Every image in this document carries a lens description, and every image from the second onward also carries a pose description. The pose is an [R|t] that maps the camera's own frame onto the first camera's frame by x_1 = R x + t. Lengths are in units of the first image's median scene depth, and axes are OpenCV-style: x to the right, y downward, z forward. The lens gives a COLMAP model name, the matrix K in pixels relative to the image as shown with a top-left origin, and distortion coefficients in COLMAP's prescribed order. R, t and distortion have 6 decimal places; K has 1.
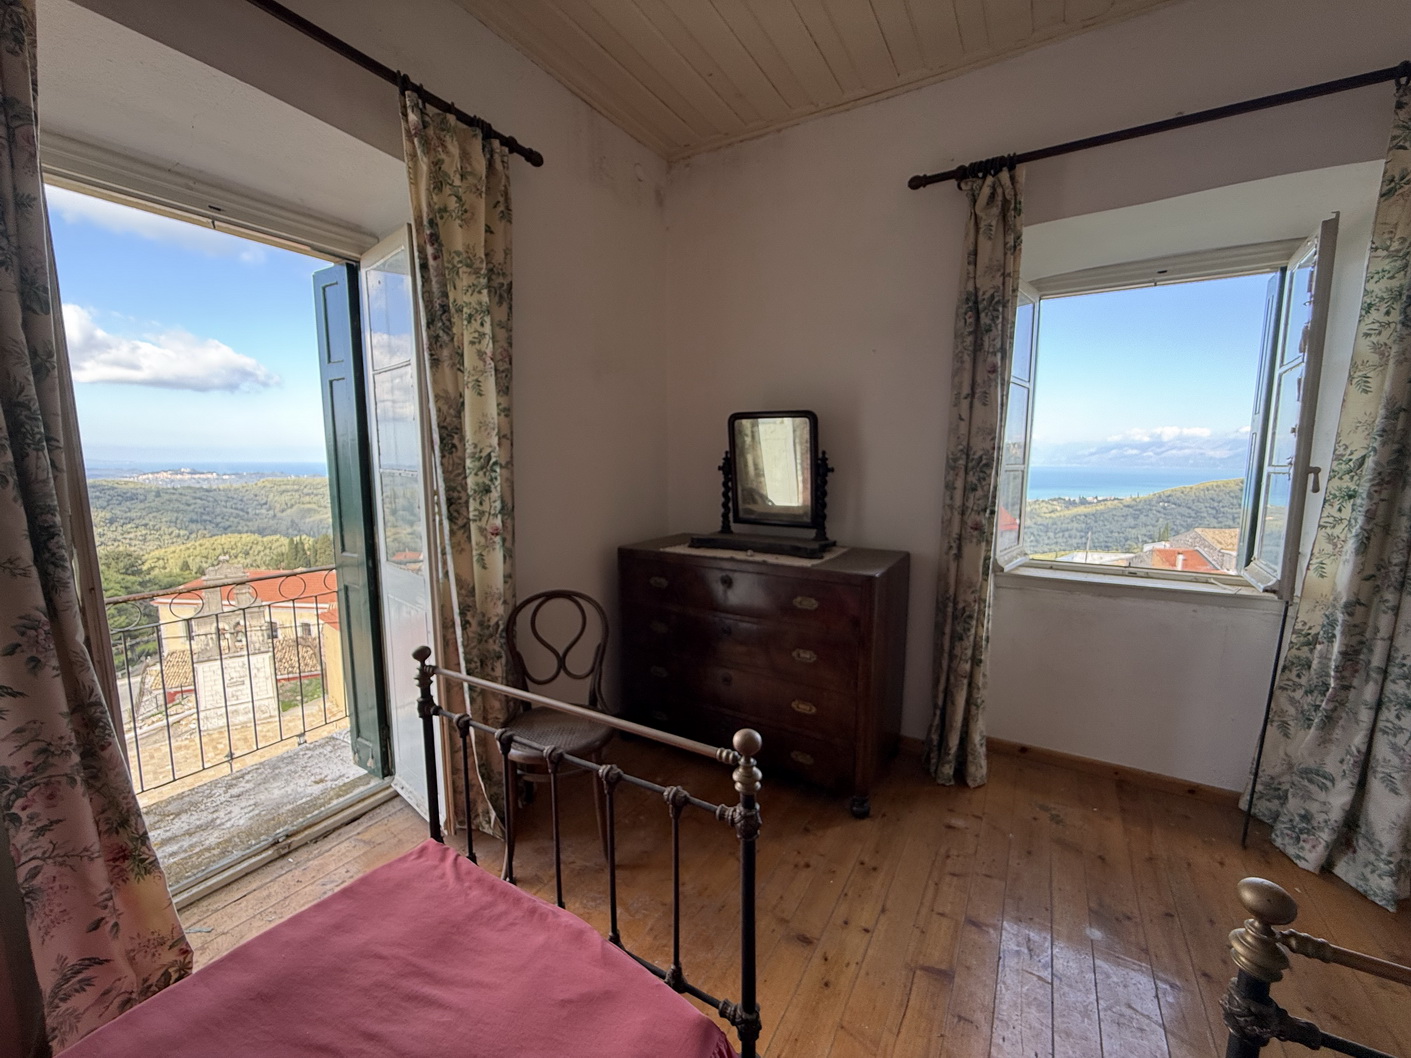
lens RADIAL K [[564.7, 0, 702.7], [0, 564.7, 531.6], [0, 0, 1]] dist [0.001516, -0.000540]
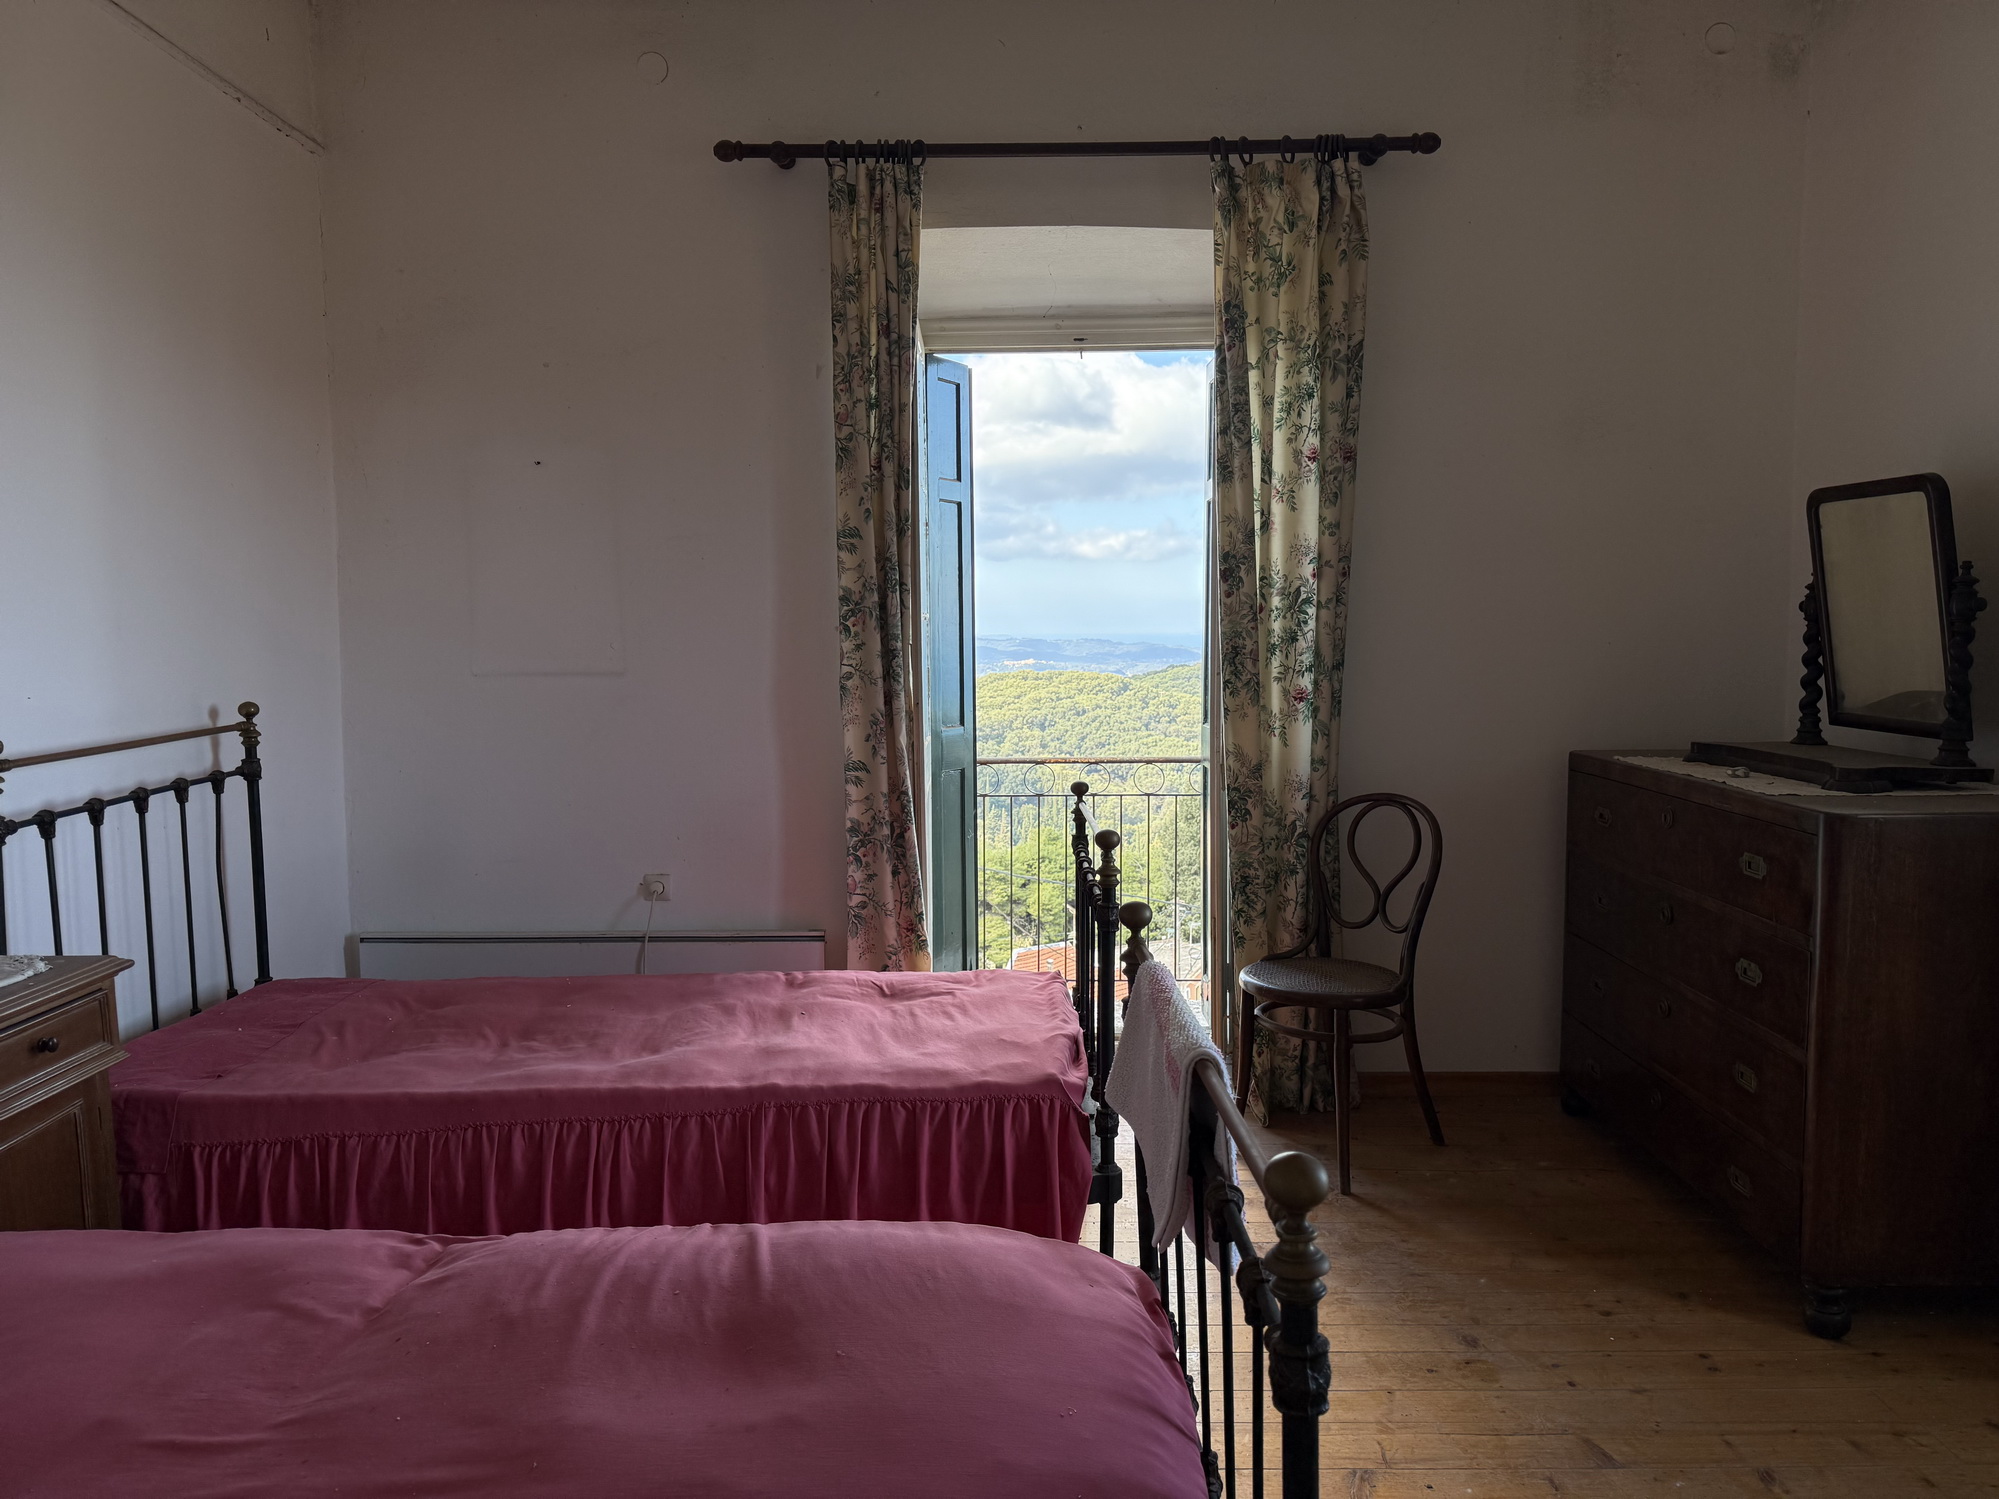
lens RADIAL K [[1404.7, 0, 997.3], [0, 1404.7, 758.8], [0, 0, 1]] dist [0.060660, -0.038171]
pose [[0.514461, 0.078310, -0.853931, 0.938382], [-0.101238, 0.994404, 0.030201, 0.062664], [0.851517, 0.070913, 0.519509, -0.250555]]
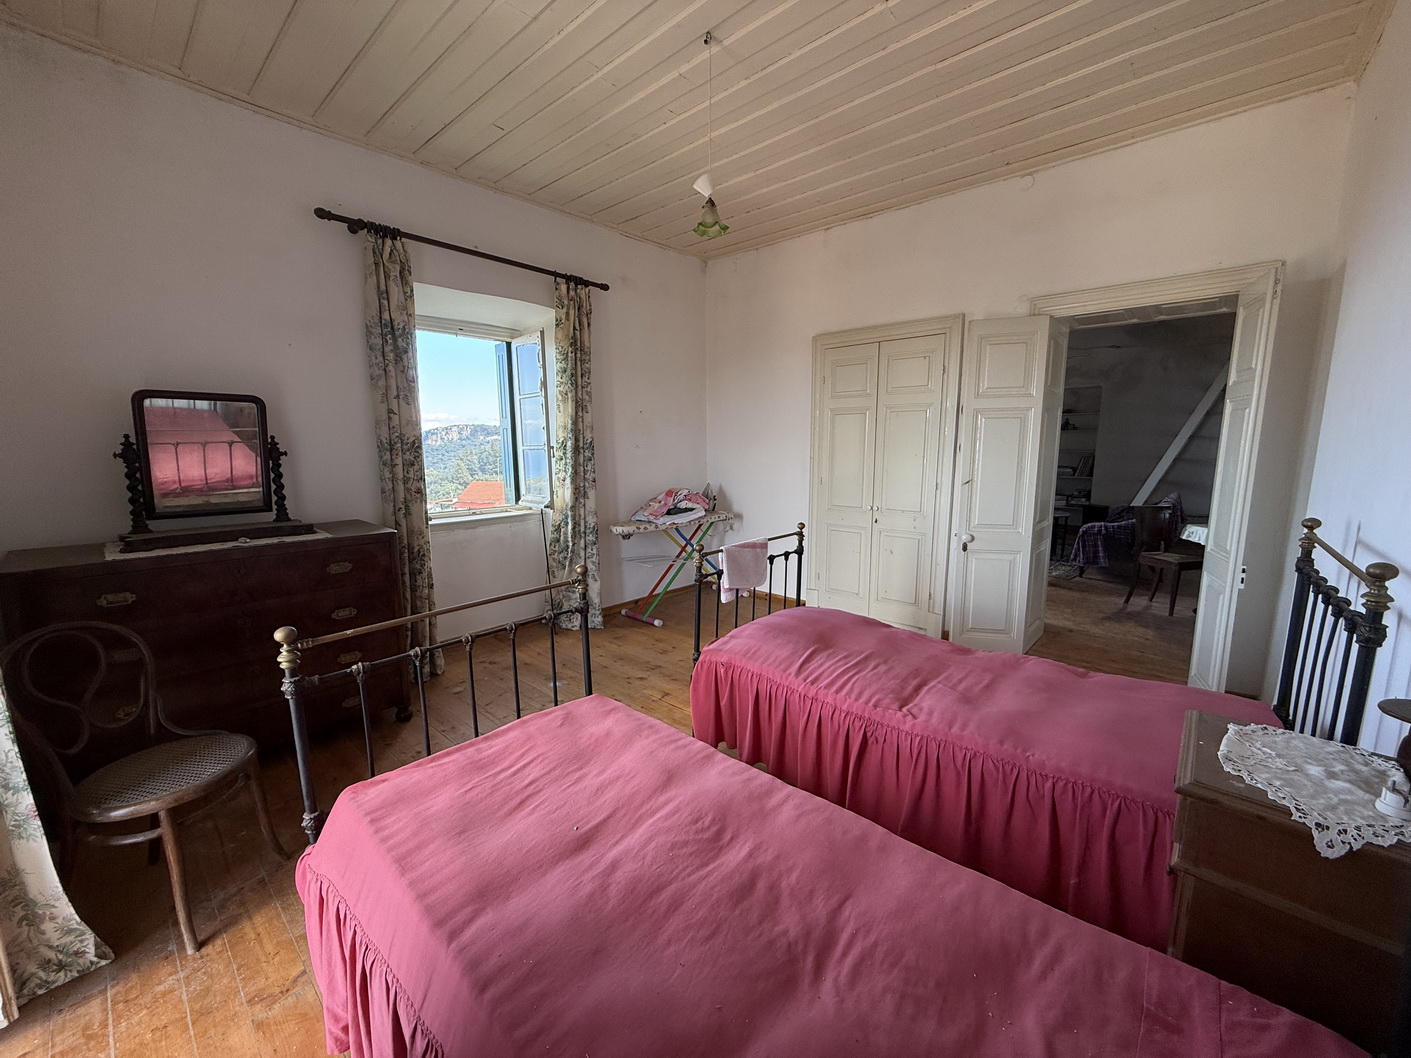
lens RADIAL K [[564.7, 0, 705.9], [0, 564.7, 528.9], [0, 0, 1]] dist [0.001516, -0.000540]
pose [[0.189001, -0.152011, 0.970140, -0.805557], [0.128828, 0.983245, 0.128966, -0.005351], [-0.973490, 0.100607, 0.205417, 0.021817]]
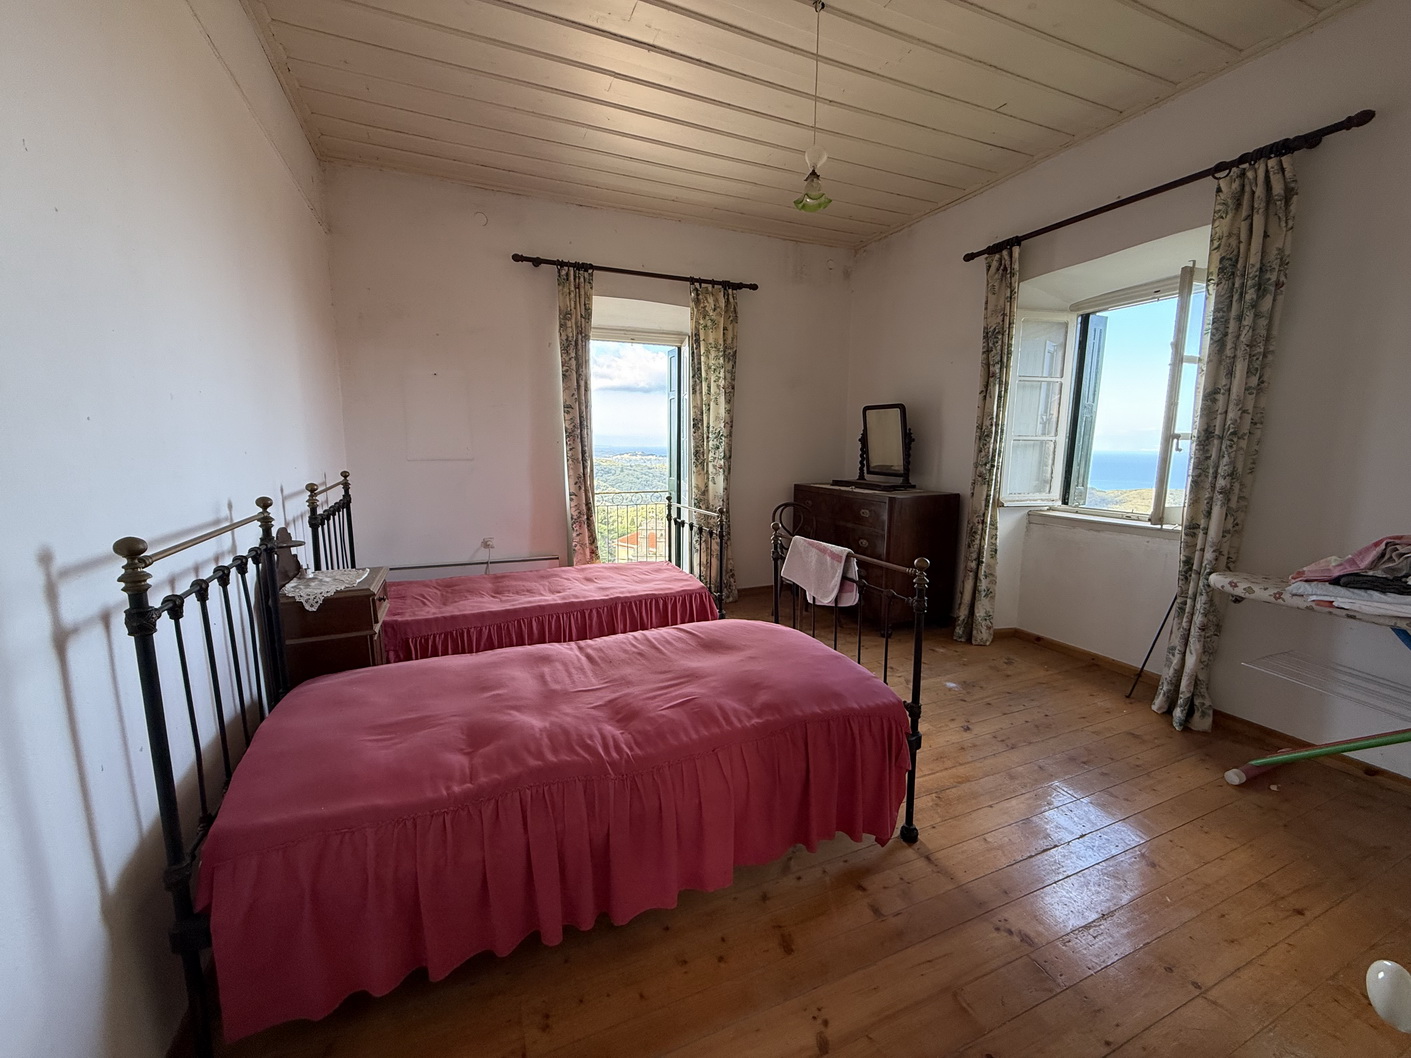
lens RADIAL K [[564.7, 0, 701.4], [0, 564.7, 528.8], [0, 0, 1]] dist [0.001516, -0.000540]
pose [[0.809918, 0.090913, -0.579454, 0.826102], [-0.078280, 0.995831, 0.046827, 0.136146], [0.581296, 0.007433, 0.813658, -0.783269]]
